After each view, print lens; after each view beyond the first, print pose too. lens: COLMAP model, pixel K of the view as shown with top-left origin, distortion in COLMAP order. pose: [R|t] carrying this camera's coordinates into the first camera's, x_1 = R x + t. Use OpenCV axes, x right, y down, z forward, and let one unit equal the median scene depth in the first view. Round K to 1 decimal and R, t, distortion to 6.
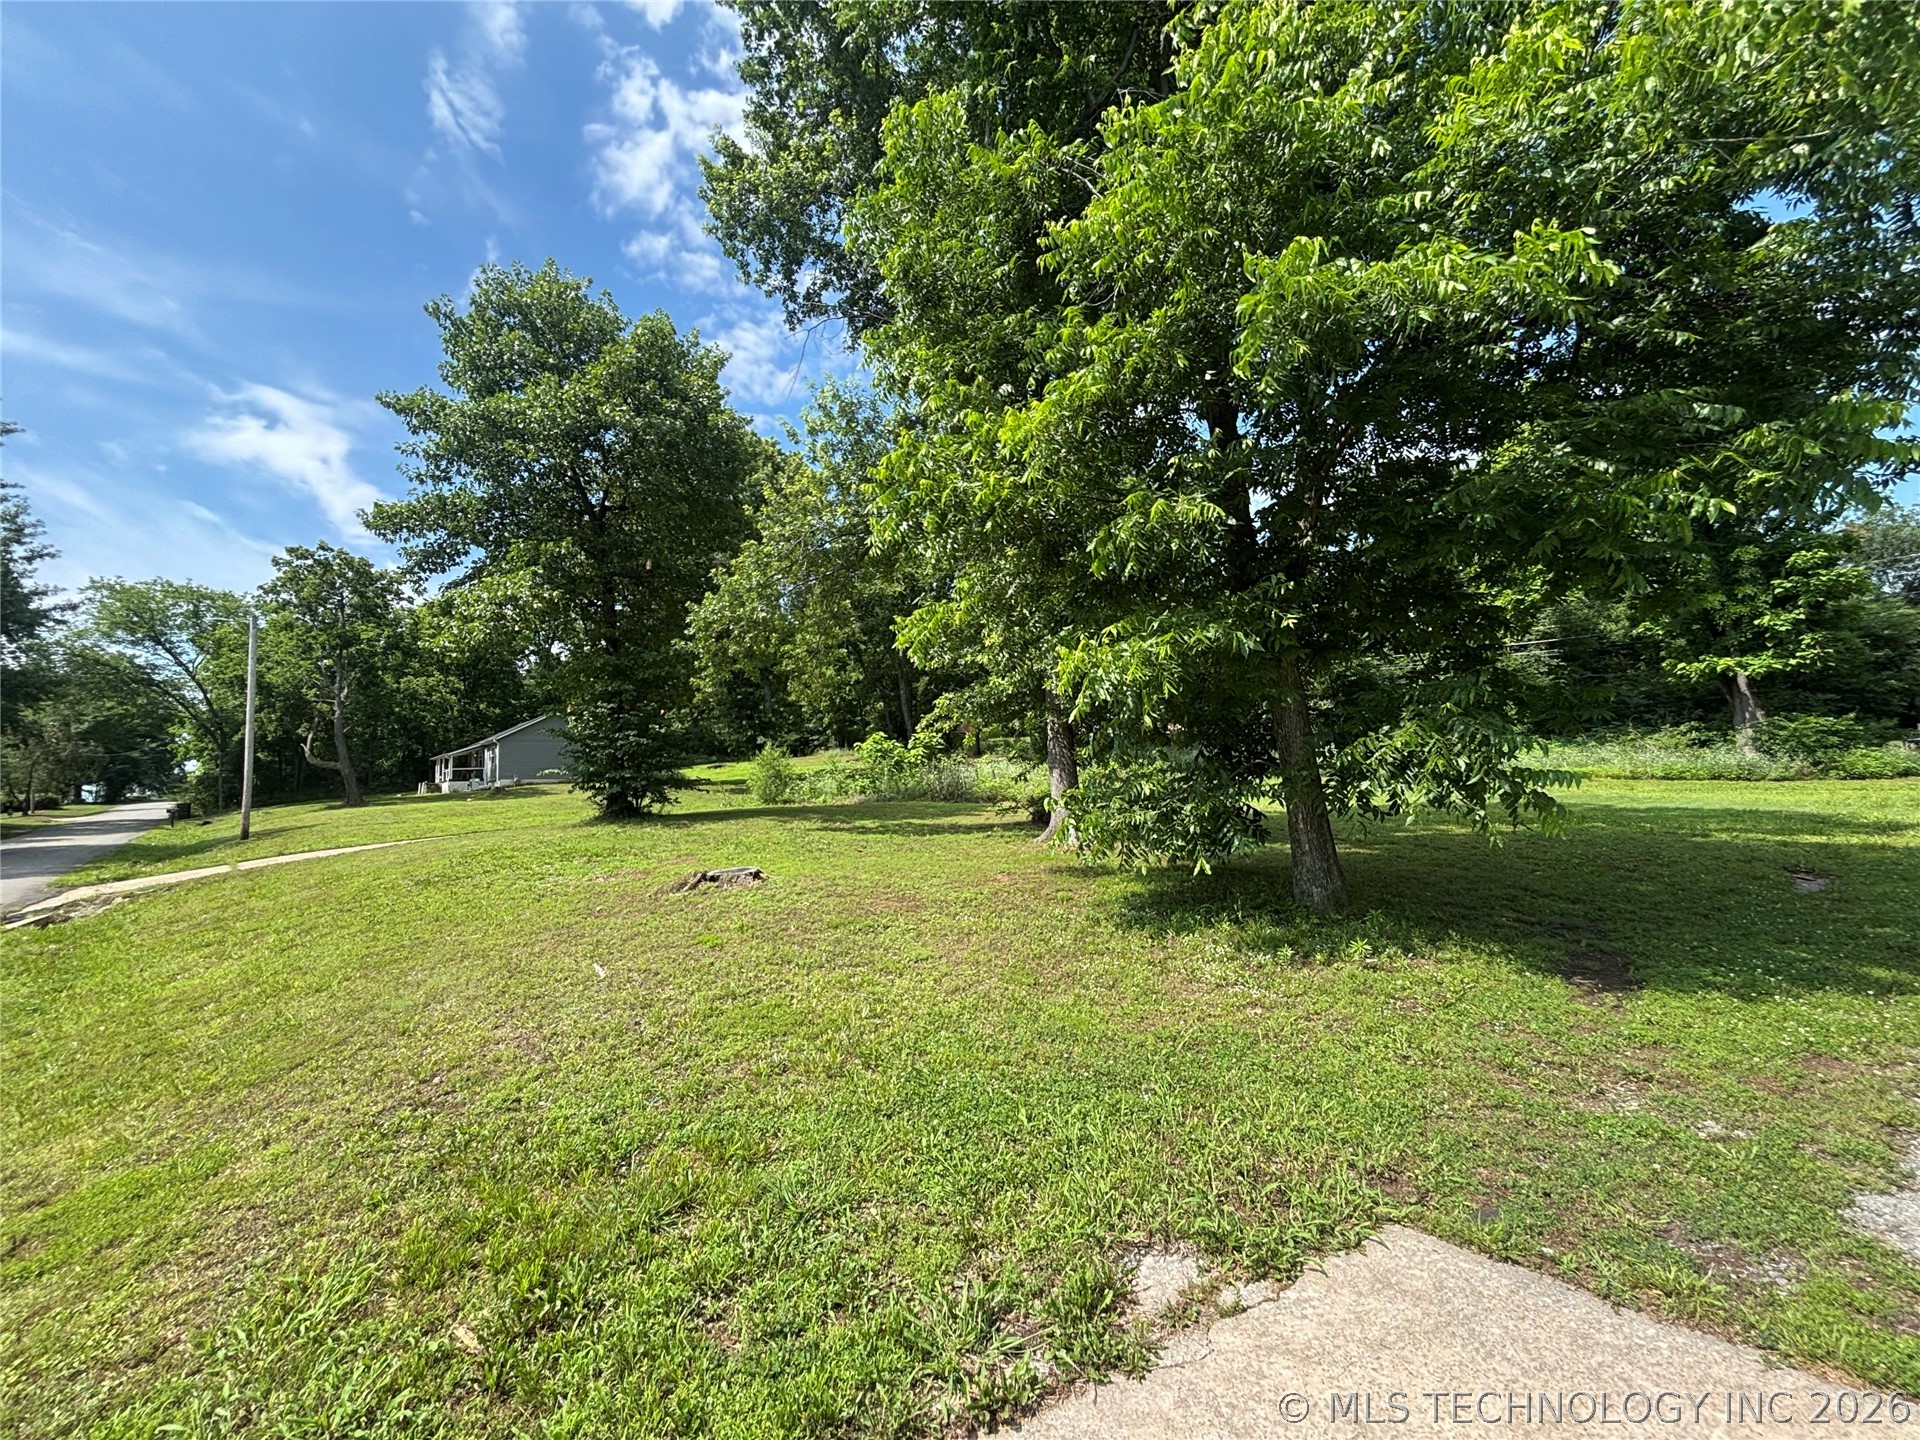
lens RADIAL K [[785.9, 0, 948.6], [0, 785.9, 727.3], [0, 0, 1]] dist [0.002450, -0.000057]
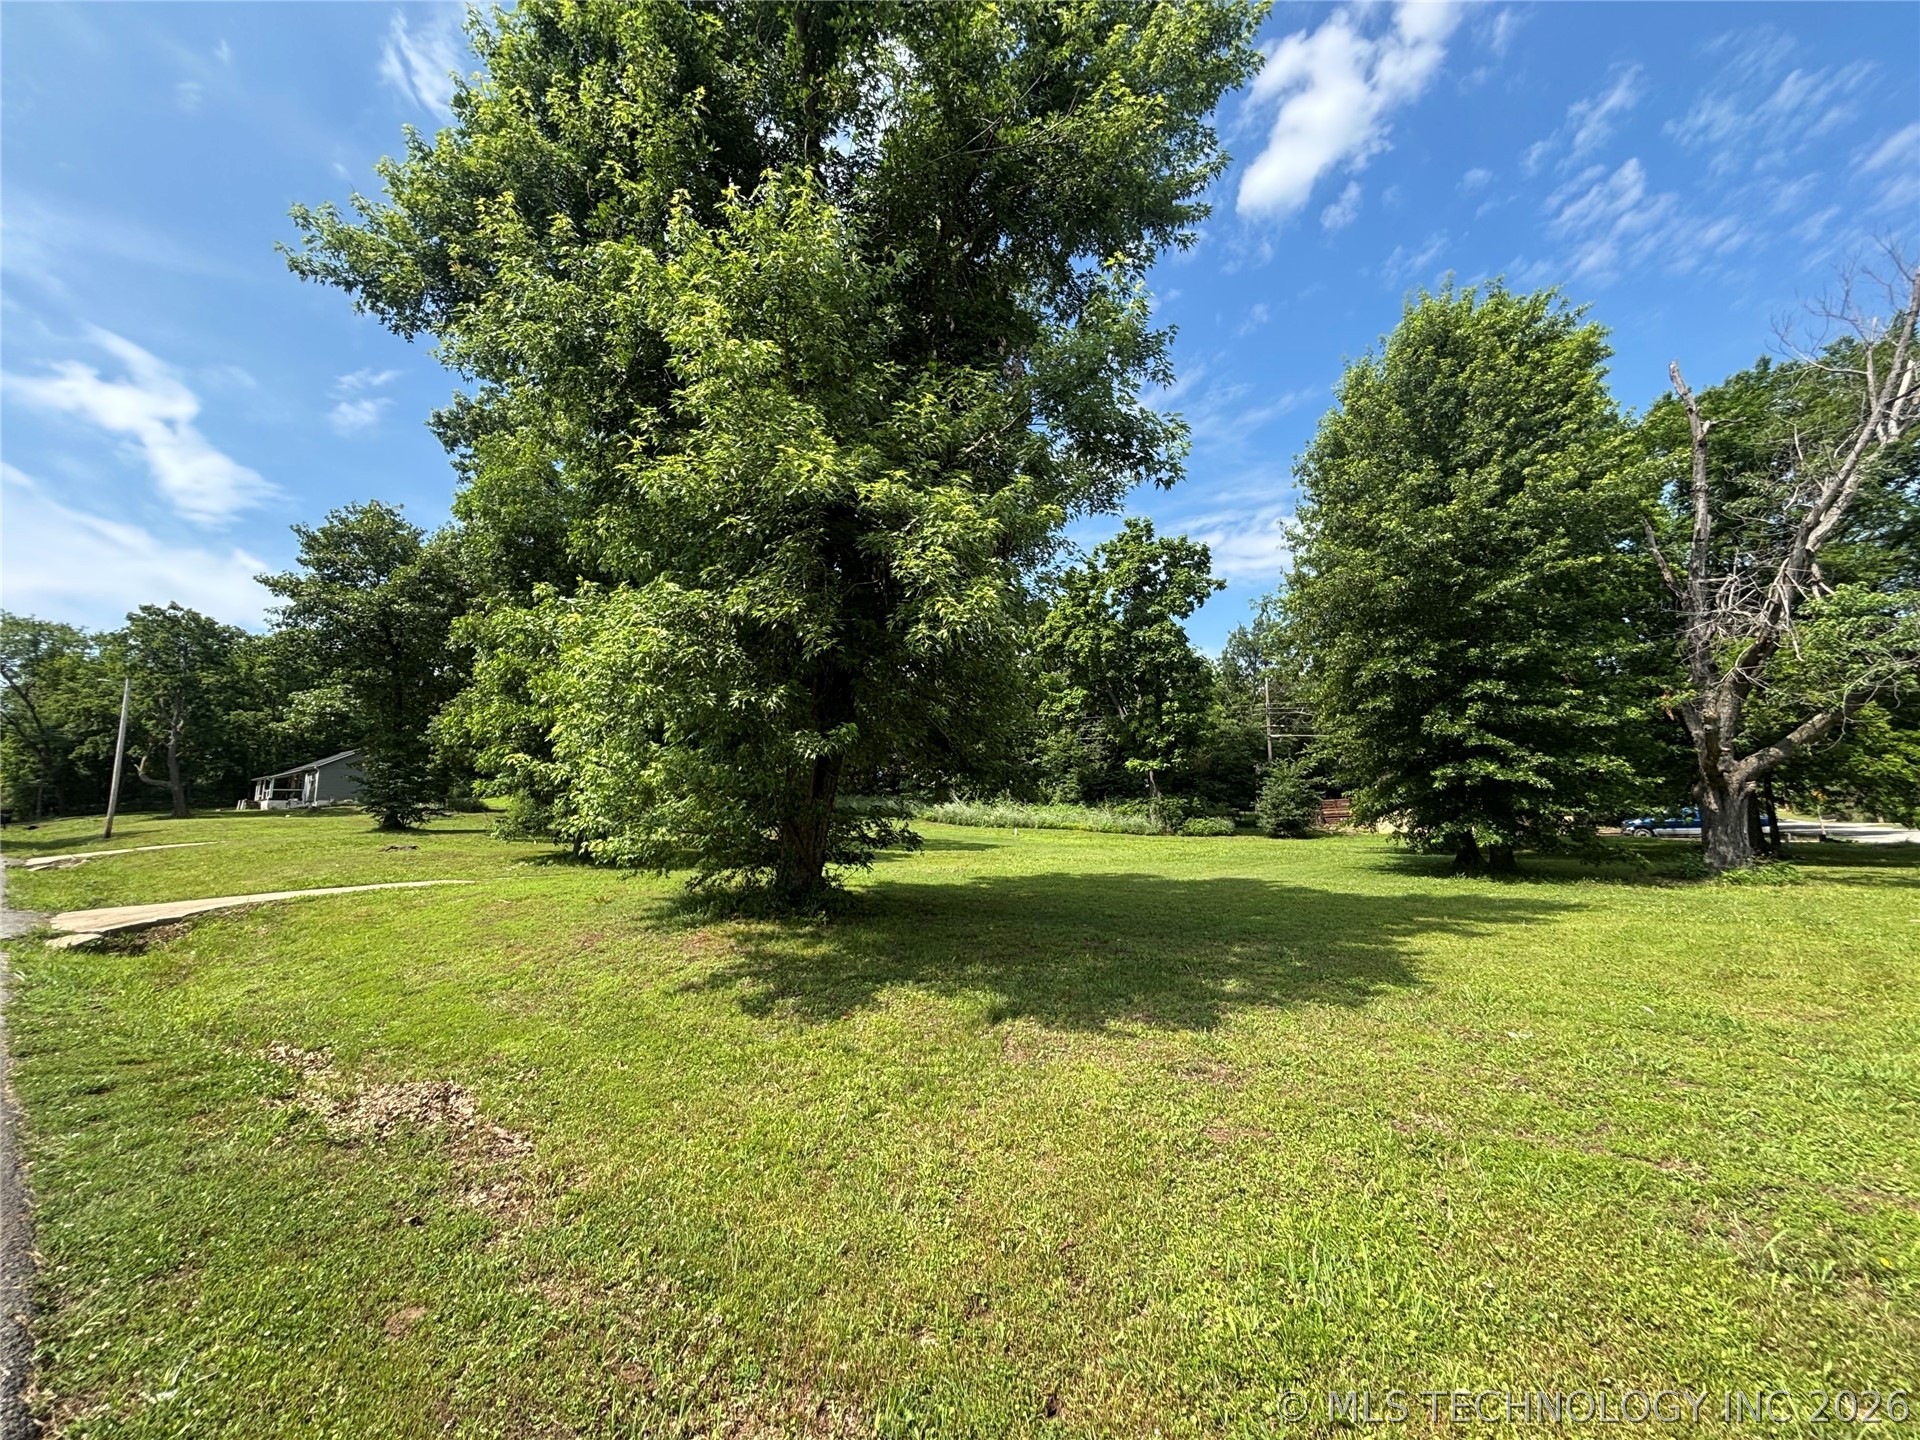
lens RADIAL K [[814.4, 0, 962.2], [0, 814.4, 727.2], [0, 0, 1]] dist [0.016554, -0.000570]
pose [[0.988738, 0.056110, 0.138739, 0.259711], [-0.049790, 0.997576, -0.048611, -0.038446], [-0.141131, 0.041156, 0.989135, -0.450189]]
